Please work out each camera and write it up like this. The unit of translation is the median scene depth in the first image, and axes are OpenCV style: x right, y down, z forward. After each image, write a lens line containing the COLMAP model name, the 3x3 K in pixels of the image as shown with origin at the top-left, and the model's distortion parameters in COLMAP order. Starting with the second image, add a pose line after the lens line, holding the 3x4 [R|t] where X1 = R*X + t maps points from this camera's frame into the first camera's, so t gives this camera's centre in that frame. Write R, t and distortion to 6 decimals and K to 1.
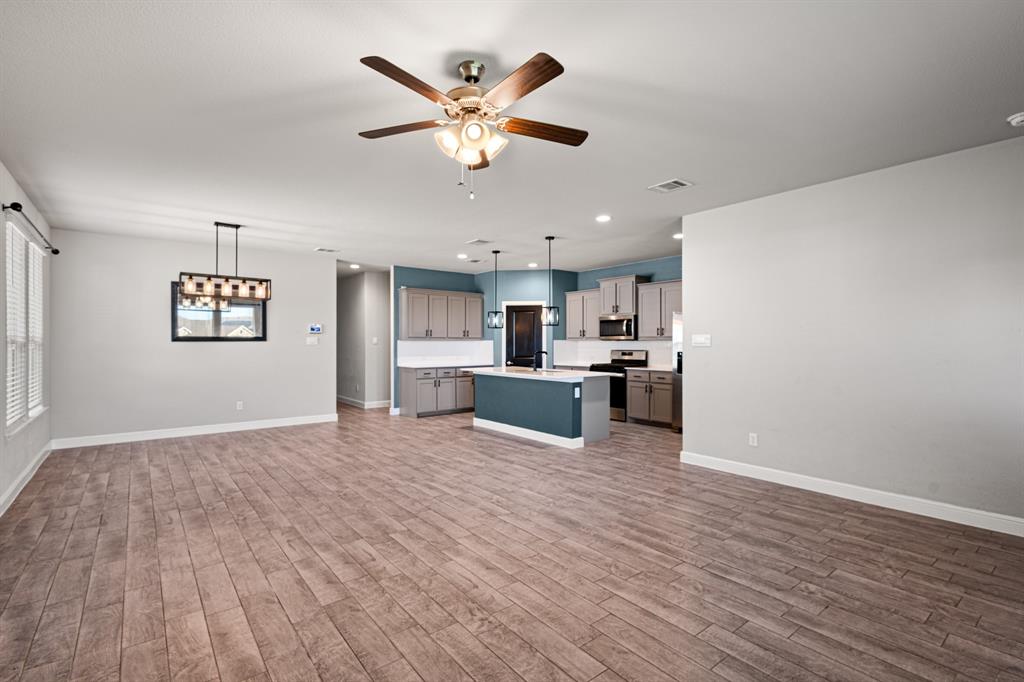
lens RADIAL K [[473.7, 0, 510.5], [0, 473.7, 339.4], [0, 0, 1]] dist [0.007449, -0.000670]
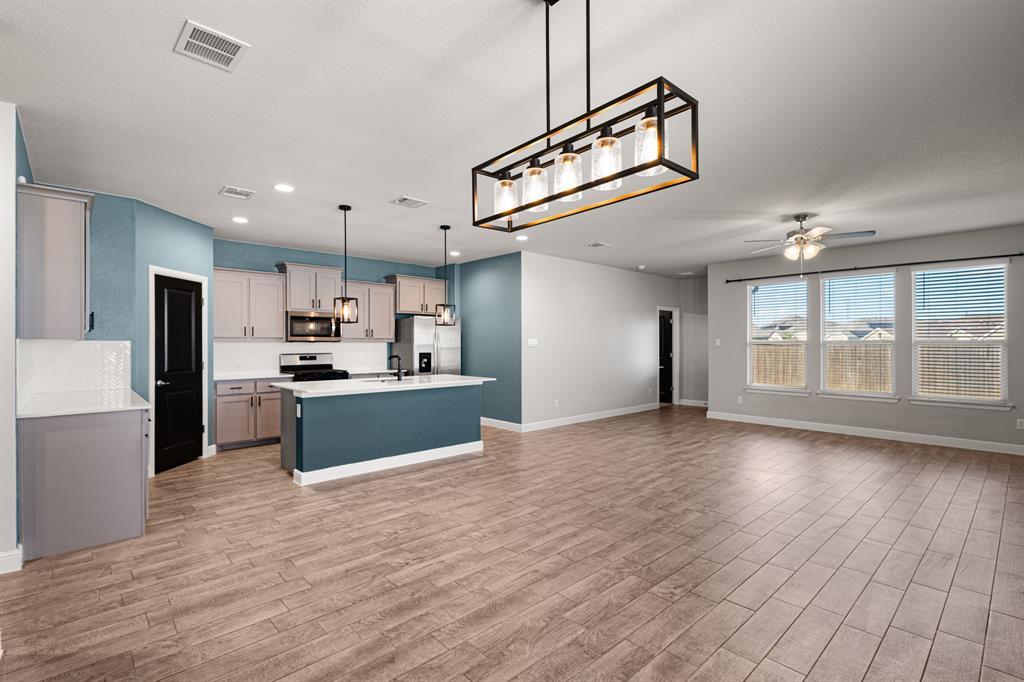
lens RADIAL K [[470.0, 0, 509.5], [0, 470.0, 341.9], [0, 0, 1]] dist [0.011242, -0.004471]
pose [[-0.074497, 0.004727, 0.997210, -0.808290], [-0.005880, 0.999969, -0.005179, 0.005348], [-0.997204, -0.006249, -0.074467, 0.943768]]
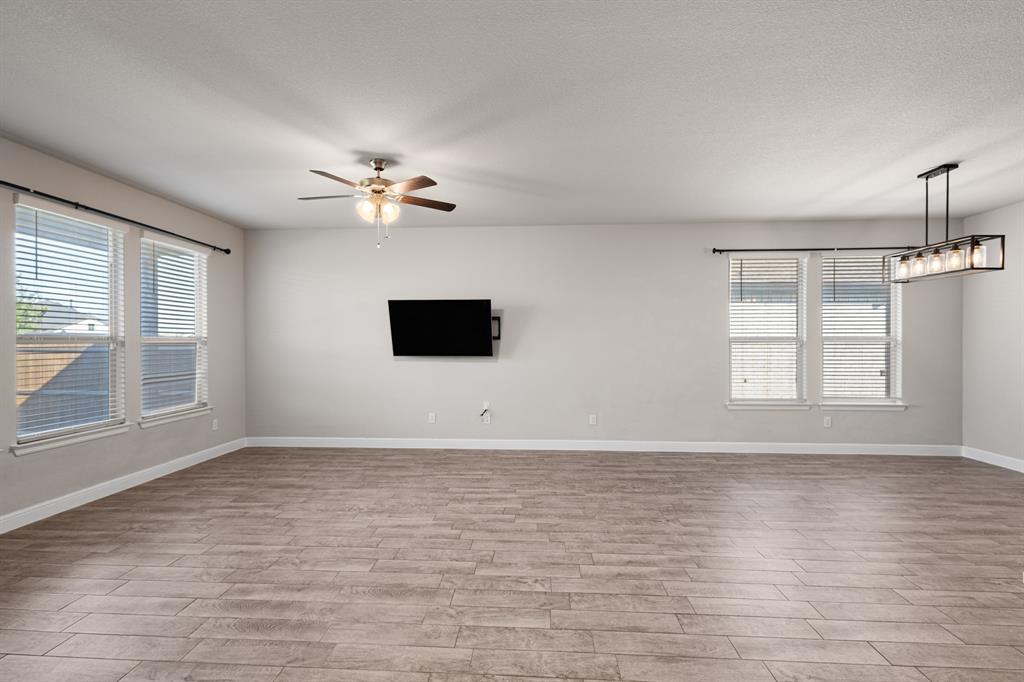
lens RADIAL K [[470.0, 0, 509.5], [0, 470.0, 341.9], [0, 0, 1]] dist [0.011242, -0.004471]
pose [[-0.662749, 0.001938, -0.748839, 0.294006], [0.004646, 0.999988, -0.001525, 0.004554], [0.748827, -0.004490, -0.662750, 0.880693]]
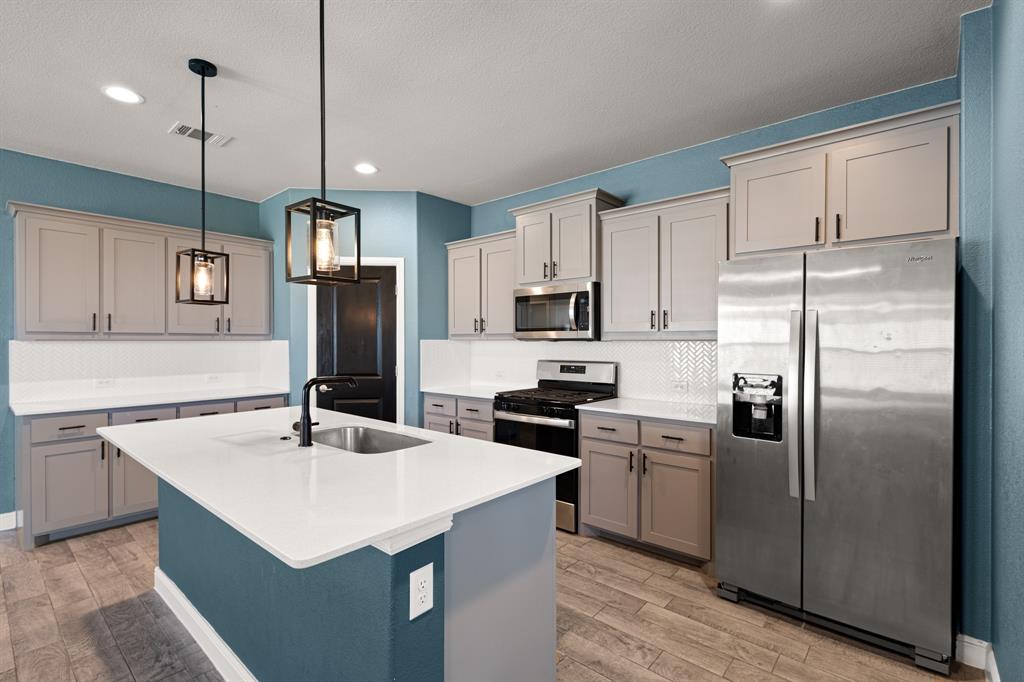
lens RADIAL K [[474.4, 0, 506.1], [0, 474.4, 342.3], [0, 0, 1]] dist [0.011871, -0.000328]
pose [[0.984168, -0.000828, 0.177234, 0.132054], [-0.000782, 0.999959, 0.009015, -0.000345], [-0.177235, -0.009010, 0.984127, 0.737665]]
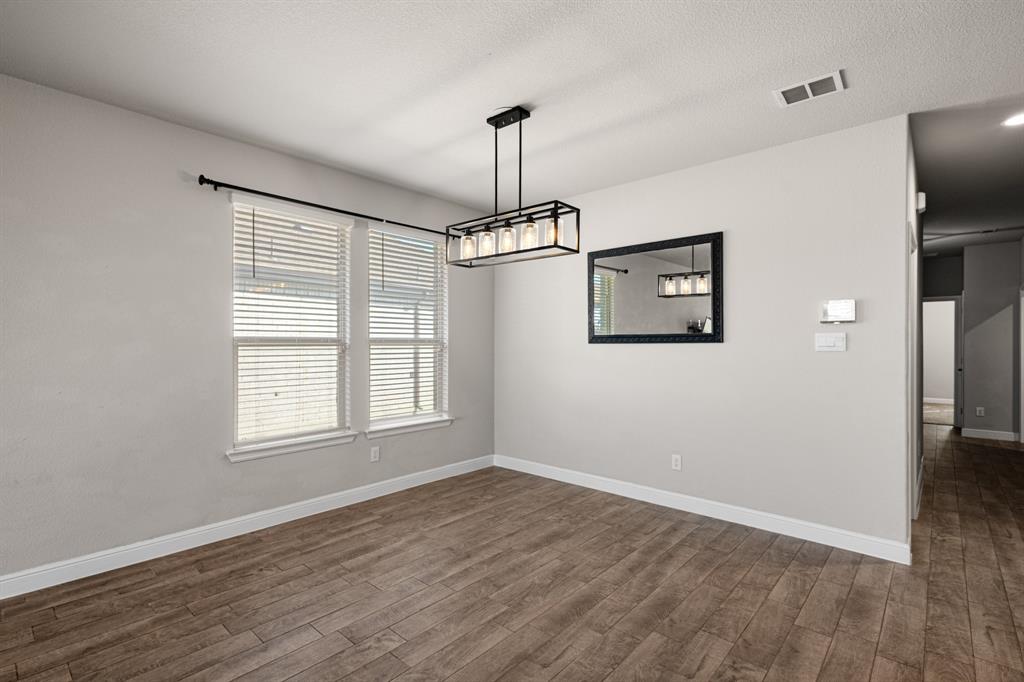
lens RADIAL K [[478.5, 0, 509.4], [0, 478.5, 342.6], [0, 0, 1]] dist [0.006032, -0.000080]
pose [[0.172300, -0.000070, -0.985045, -0.074754], [0.004241, 0.999991, 0.000670, 0.002816], [0.985035, -0.004293, 0.172298, 0.810573]]
